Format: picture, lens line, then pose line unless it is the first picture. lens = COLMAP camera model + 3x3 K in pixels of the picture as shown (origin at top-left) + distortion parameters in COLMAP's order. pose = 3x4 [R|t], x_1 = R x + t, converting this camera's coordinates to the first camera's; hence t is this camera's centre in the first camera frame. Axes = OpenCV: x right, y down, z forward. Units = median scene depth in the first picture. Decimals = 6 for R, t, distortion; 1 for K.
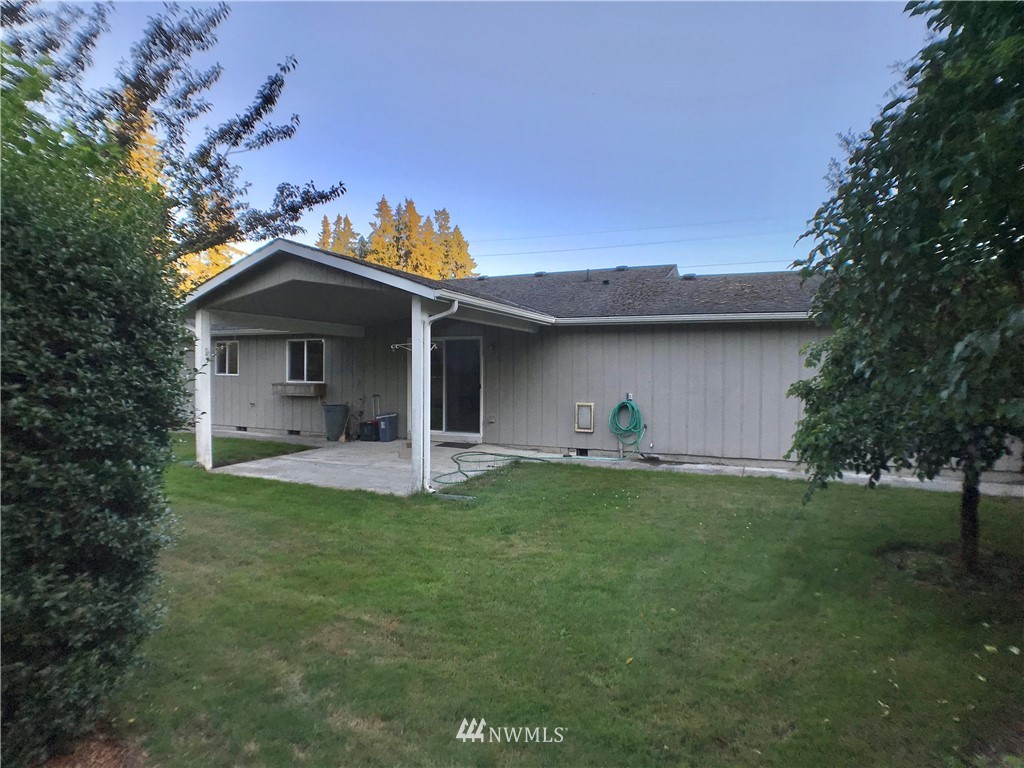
lens RADIAL K [[575.5, 0, 511.9], [0, 575.5, 382.4], [0, 0, 1]] dist [-0.094721, 0.012113]
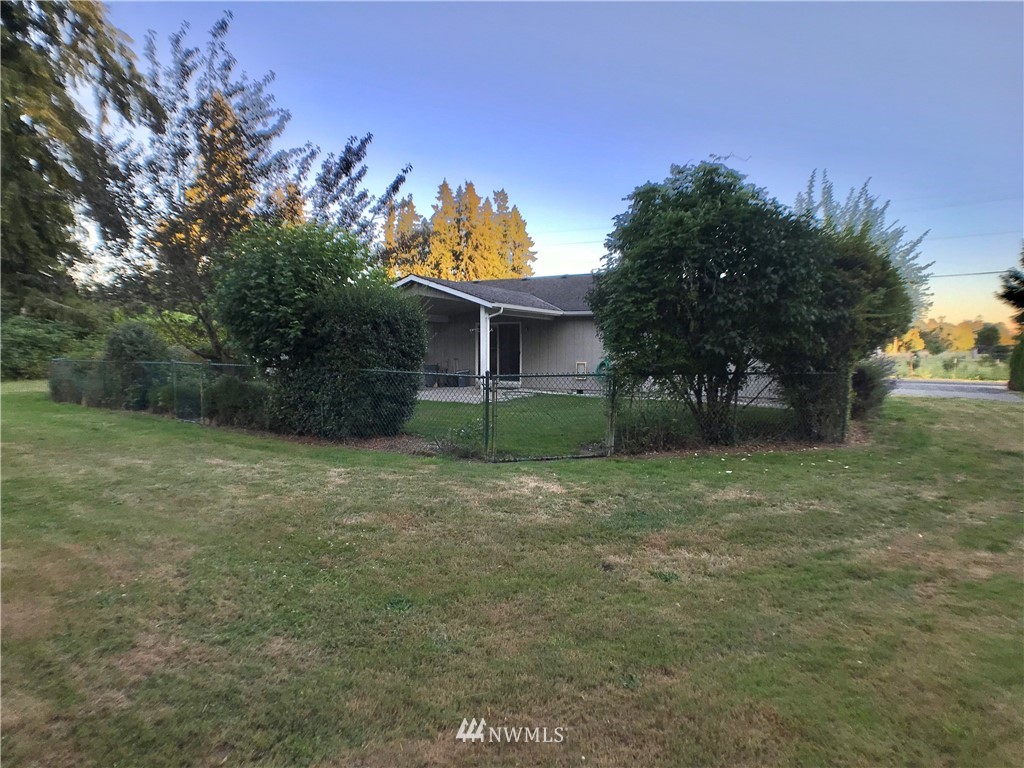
lens RADIAL K [[575.5, 0, 513.3], [0, 575.5, 383.2], [0, 0, 1]] dist [-0.094721, 0.012113]
pose [[0.994878, 0.003152, -0.101031, 0.078235], [0.001302, 0.999031, 0.043989, 0.018195], [0.101072, -0.043895, 0.993910, -0.539274]]
